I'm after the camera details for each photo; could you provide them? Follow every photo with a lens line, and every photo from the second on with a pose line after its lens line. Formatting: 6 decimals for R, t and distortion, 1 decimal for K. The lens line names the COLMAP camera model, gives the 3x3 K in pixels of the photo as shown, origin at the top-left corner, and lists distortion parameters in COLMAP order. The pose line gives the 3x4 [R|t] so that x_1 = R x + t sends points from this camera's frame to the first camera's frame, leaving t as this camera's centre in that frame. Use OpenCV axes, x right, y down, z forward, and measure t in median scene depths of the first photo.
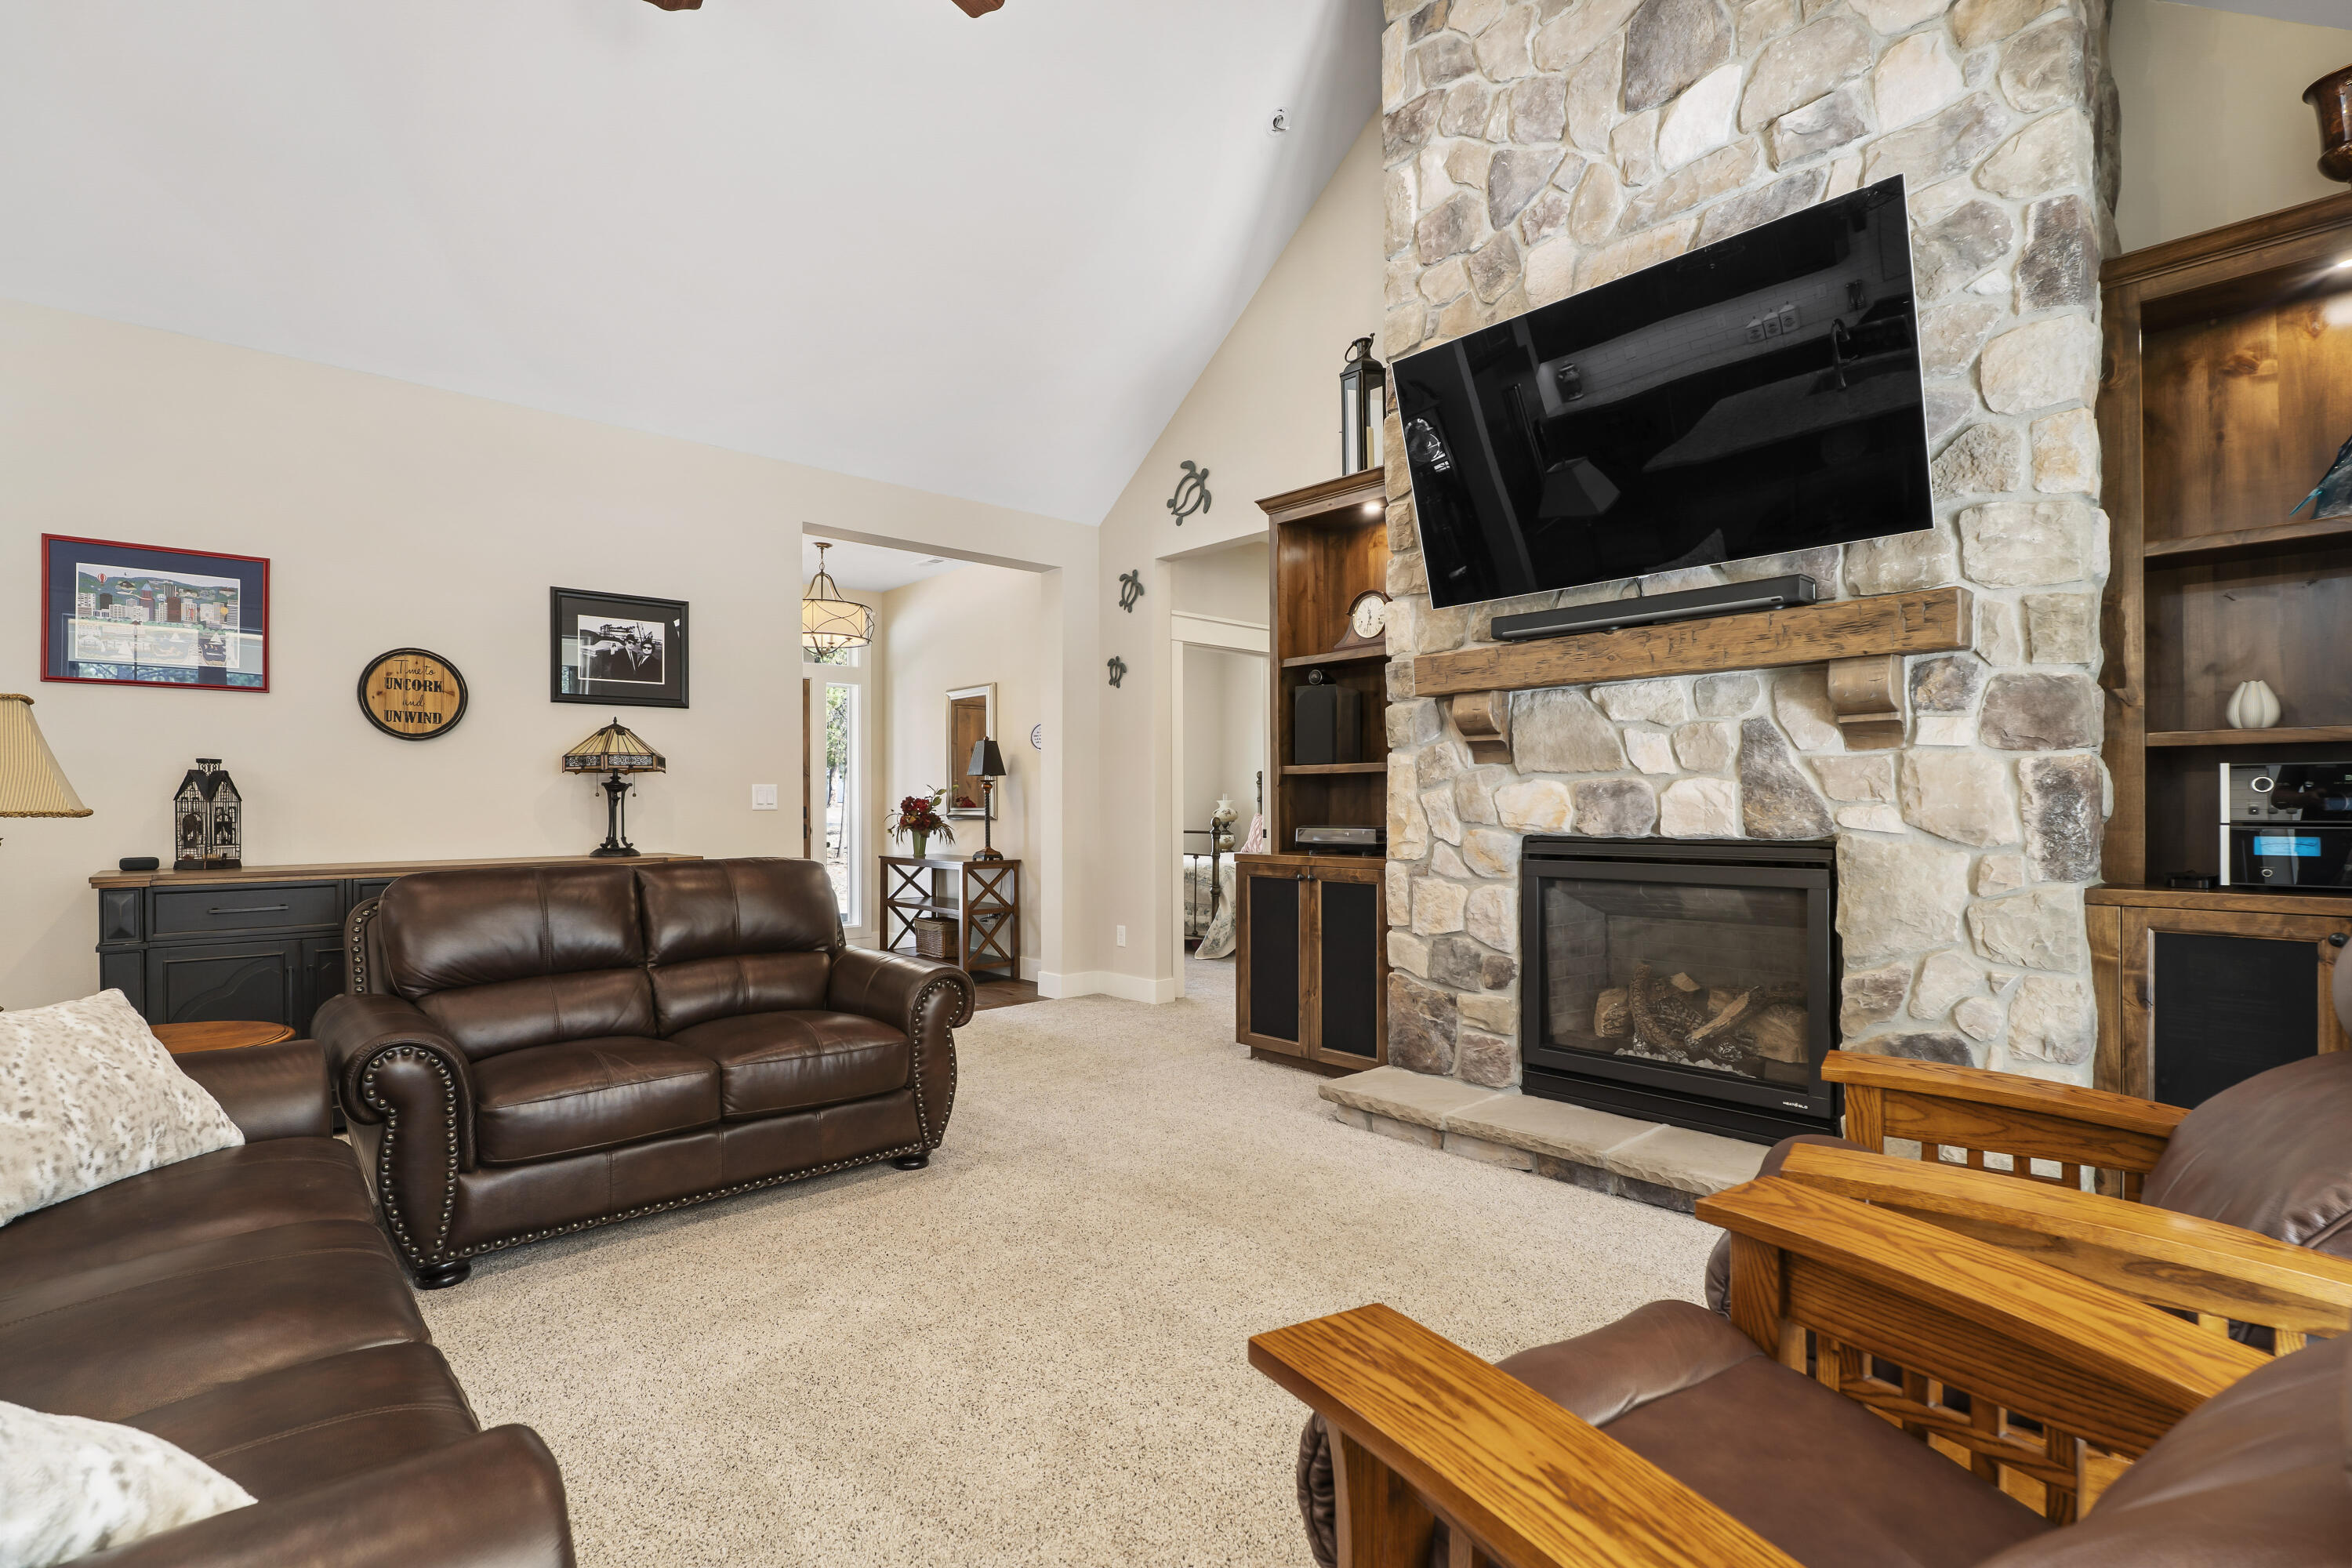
lens RADIAL K [[1069.9, 0, 1179.8], [0, 1069.9, 797.3], [0, 0, 1]] dist [-0.013075, 0.002520]
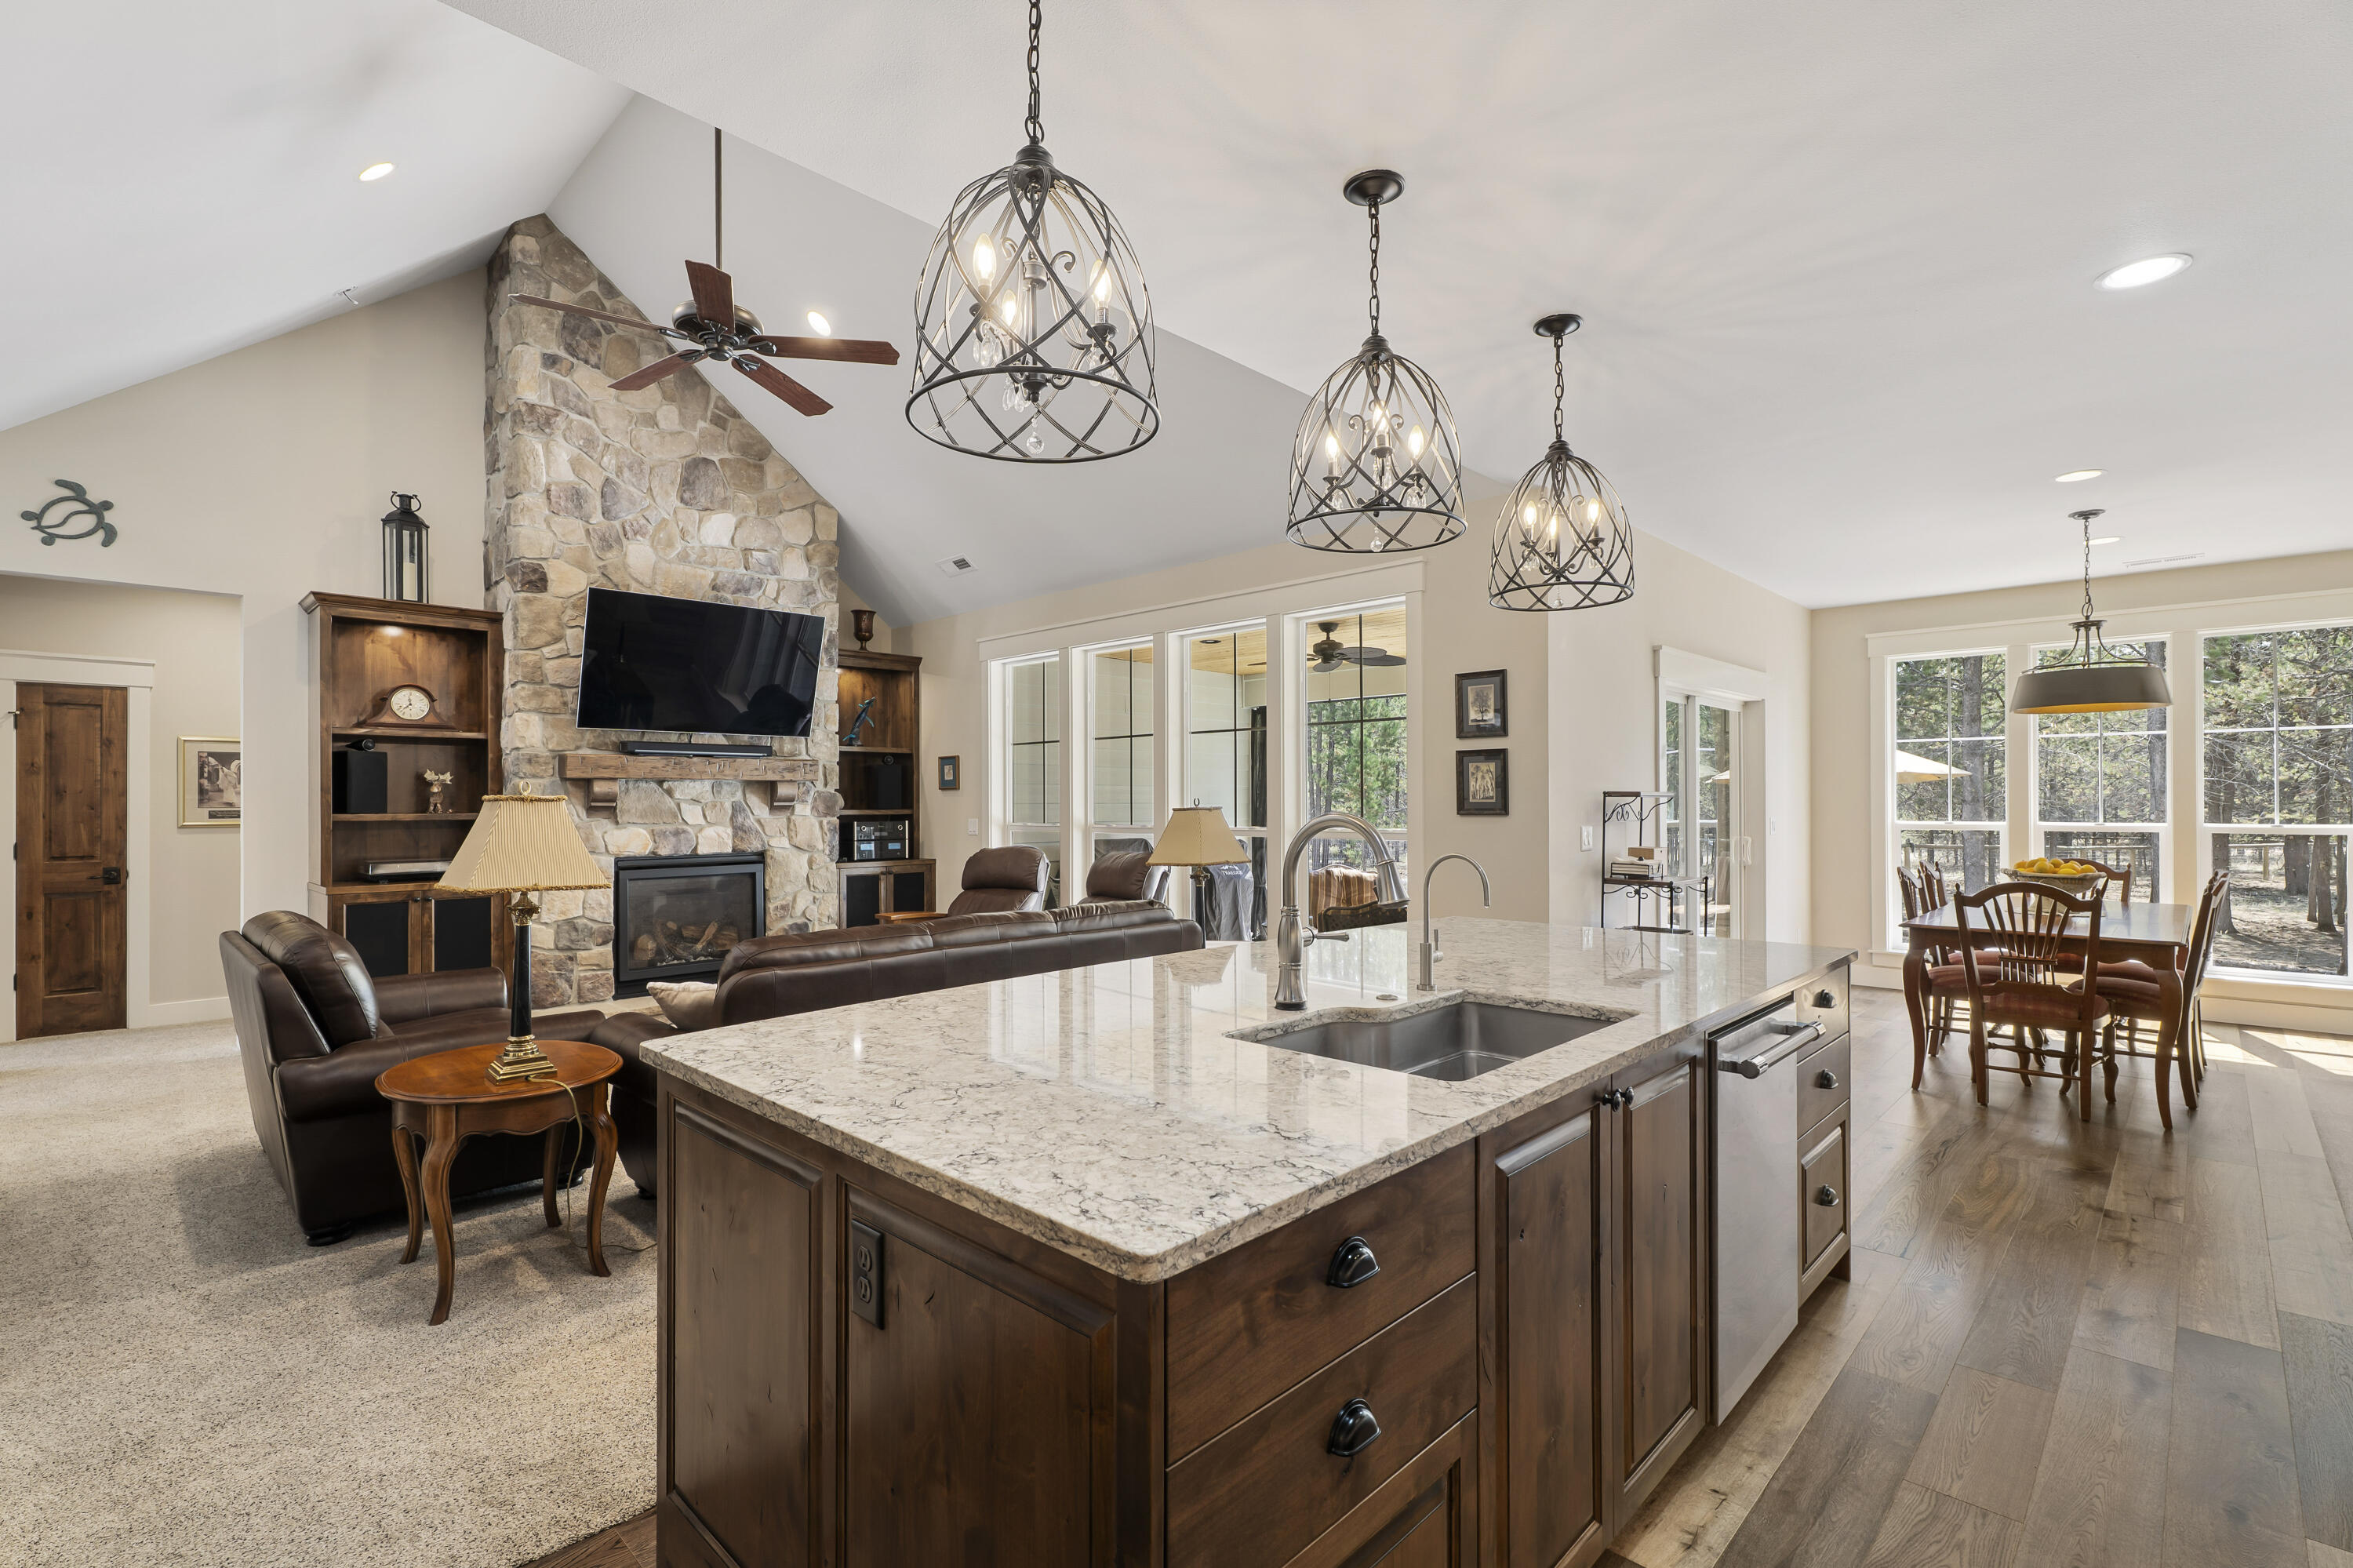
lens RADIAL K [[1070.4, 0, 1125.4], [0, 1070.4, 799.2], [0, 0, 1]] dist [-0.013075, 0.002520]
pose [[-0.006651, 0.006975, 0.999954, -1.614632], [-0.000739, 0.999975, -0.006980, -0.056020], [-0.999978, -0.000785, -0.006646, 0.151127]]
